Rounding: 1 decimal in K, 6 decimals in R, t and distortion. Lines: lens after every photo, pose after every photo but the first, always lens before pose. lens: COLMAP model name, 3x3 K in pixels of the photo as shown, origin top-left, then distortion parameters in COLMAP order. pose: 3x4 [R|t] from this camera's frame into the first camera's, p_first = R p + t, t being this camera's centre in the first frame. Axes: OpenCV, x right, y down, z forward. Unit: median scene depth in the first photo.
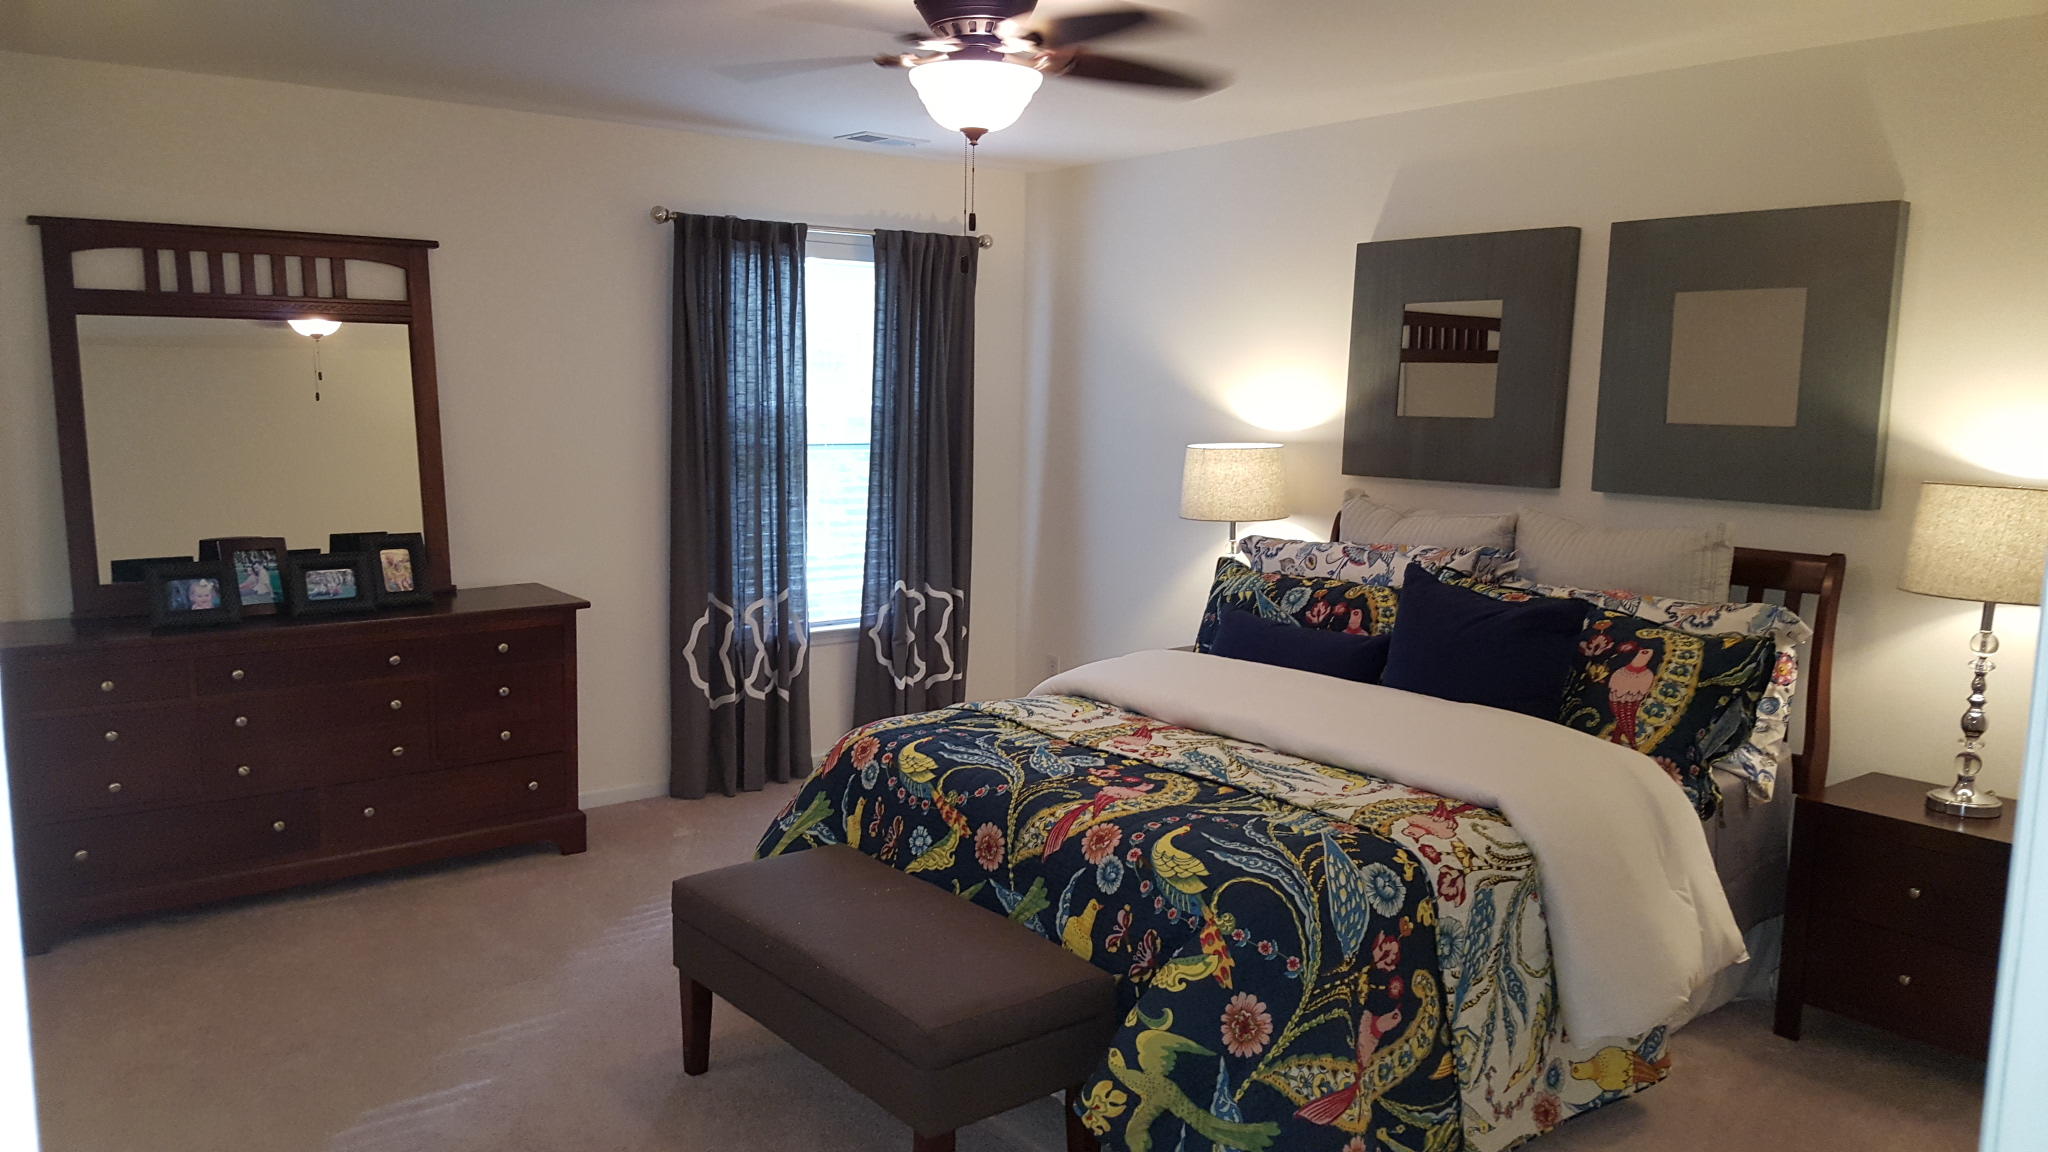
lens RADIAL K [[1472.5, 0, 977.3], [0, 1472.5, 589.2], [0, 0, 1]] dist [0.126539, -0.200178]
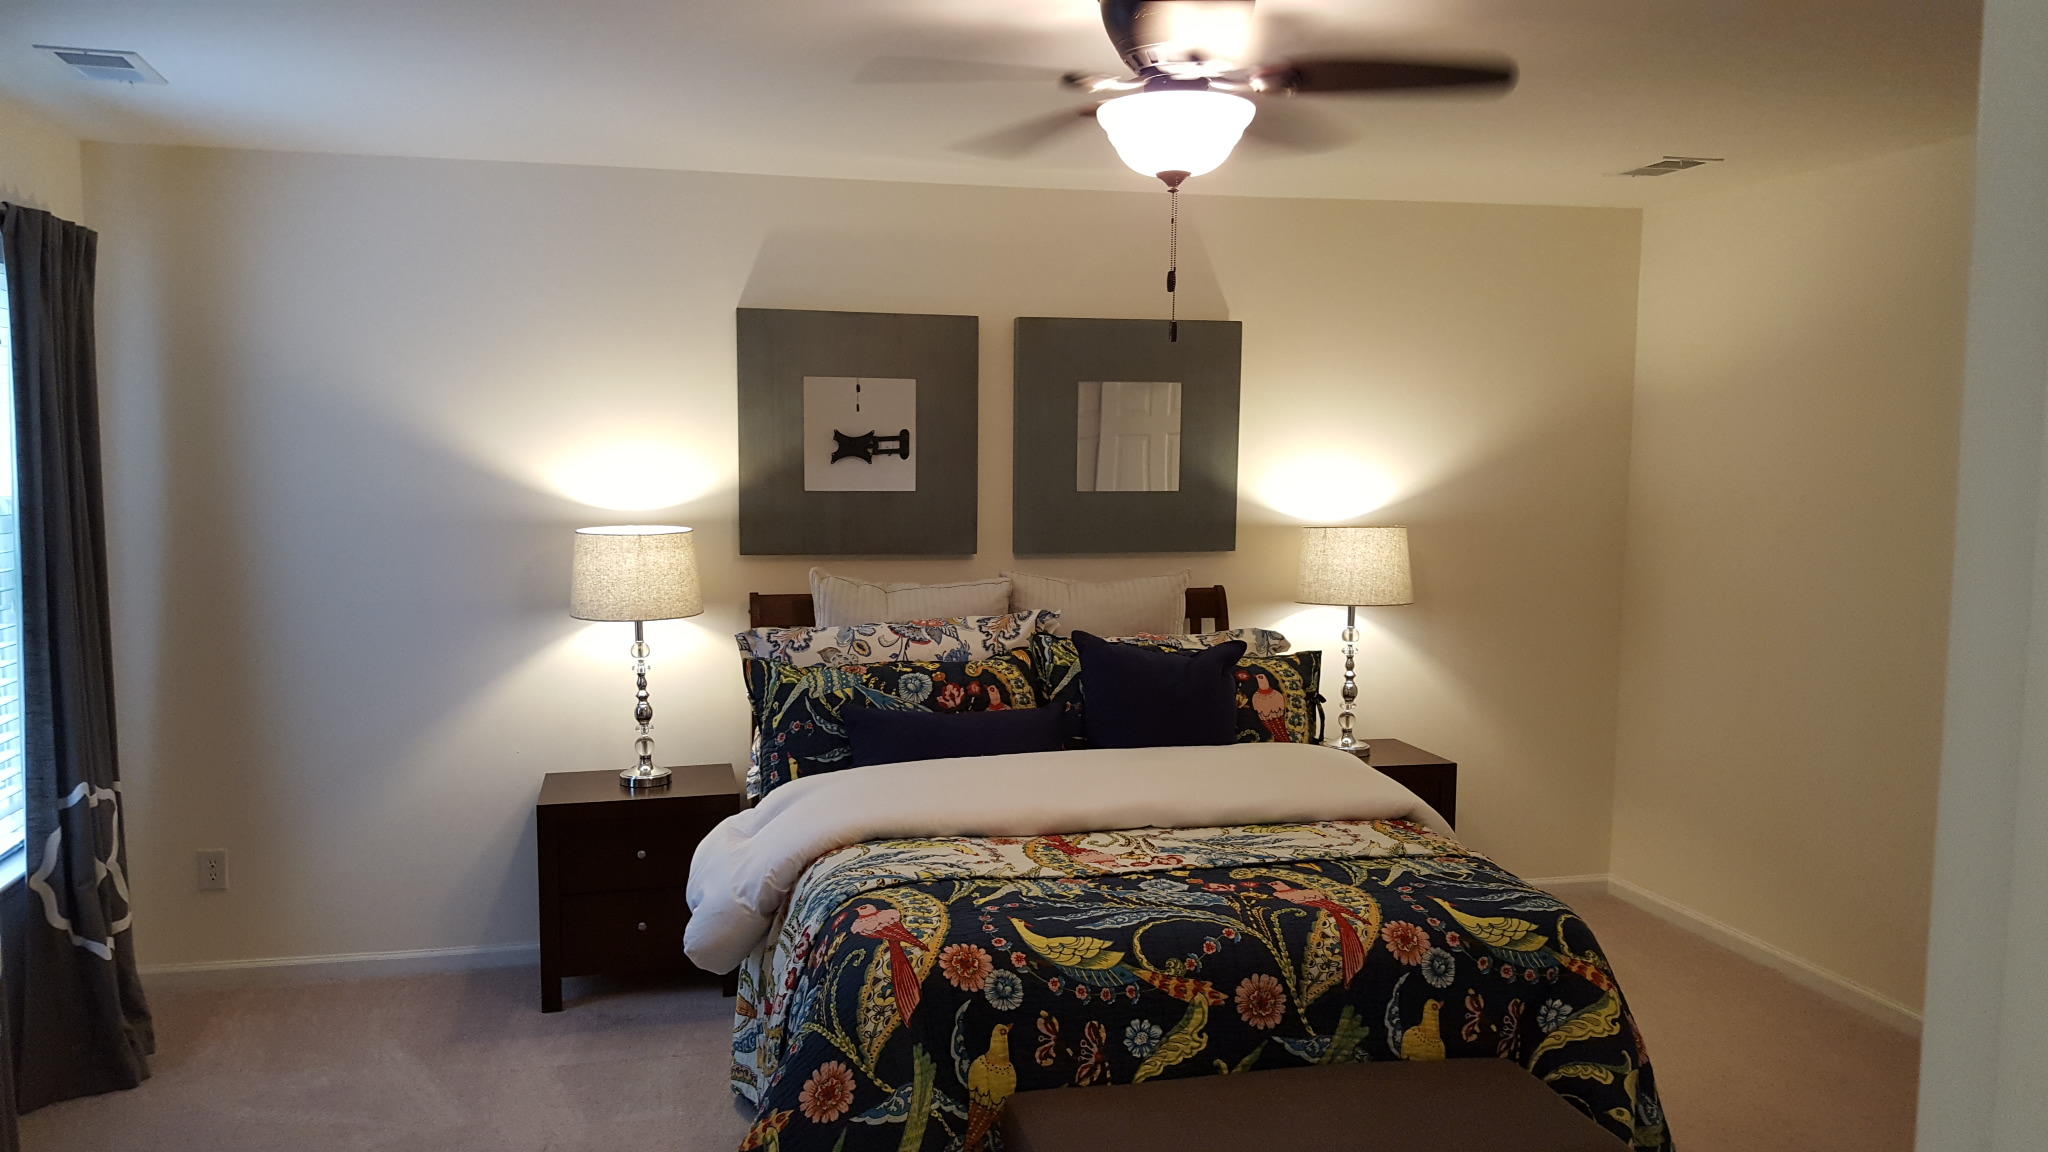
lens RADIAL K [[1472.5, 0, 977.3], [0, 1472.5, 589.2], [0, 0, 1]] dist [0.126539, -0.200178]
pose [[0.435598, -0.093204, 0.895303, -0.783072], [0.124768, 0.991276, 0.042491, -0.116867], [-0.891453, 0.093196, 0.443426, 0.703866]]
